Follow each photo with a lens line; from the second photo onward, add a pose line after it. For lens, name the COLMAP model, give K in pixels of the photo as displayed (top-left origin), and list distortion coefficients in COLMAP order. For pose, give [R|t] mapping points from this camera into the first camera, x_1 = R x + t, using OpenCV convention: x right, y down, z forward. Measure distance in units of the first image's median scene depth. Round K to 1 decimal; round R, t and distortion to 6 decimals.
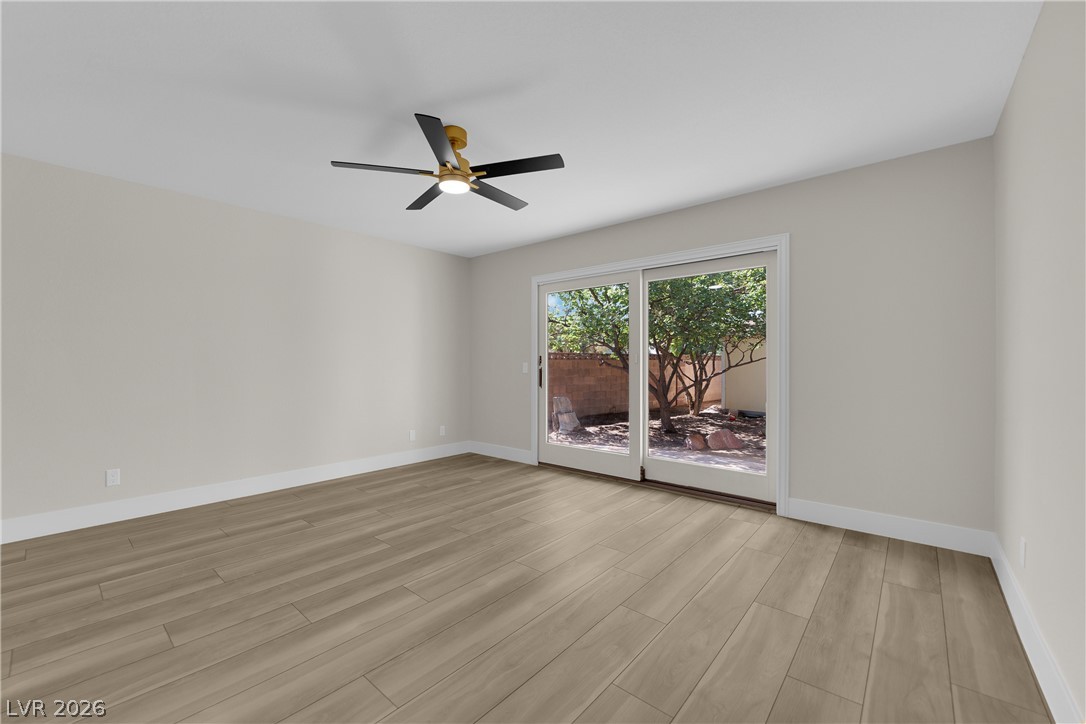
lens RADIAL K [[438.1, 0, 542.7], [0, 438.1, 362.2], [0, 0, 1]] dist [-0.012132, -0.002536]
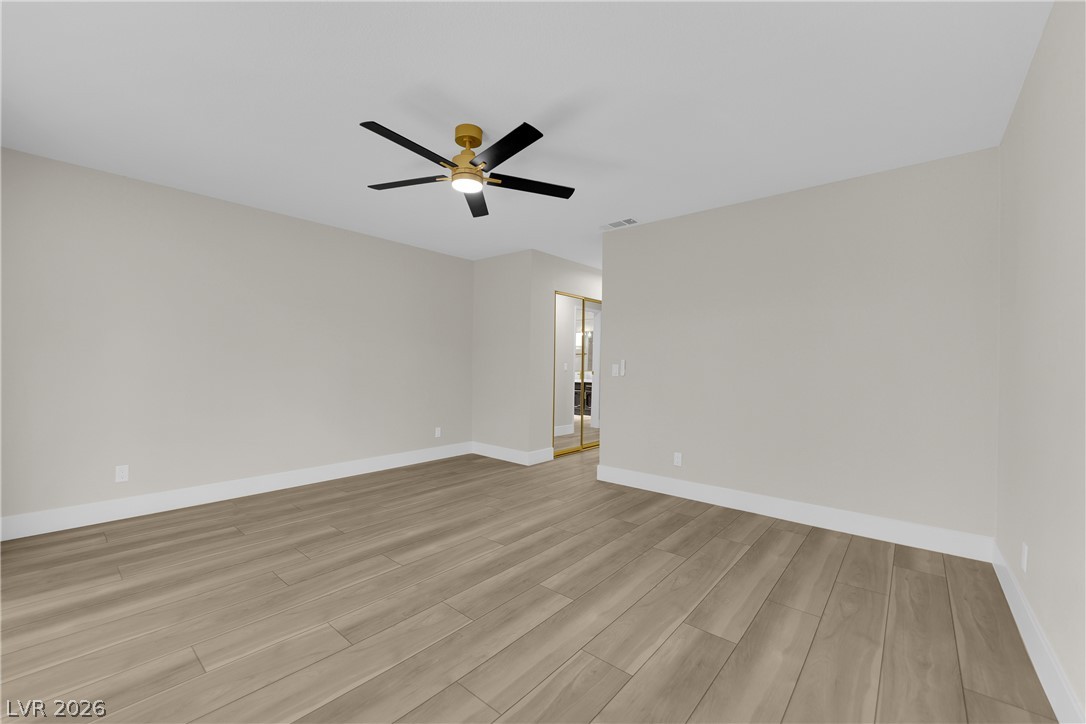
lens RADIAL K [[438.1, 0, 543.1], [0, 438.1, 364.4], [0, 0, 1]] dist [-0.012132, -0.002536]
pose [[-0.999956, -0.009211, -0.001912, -0.350927], [-0.009208, 0.999957, -0.001431, 0.001220], [0.001926, -0.001413, -0.999997, 1.854355]]
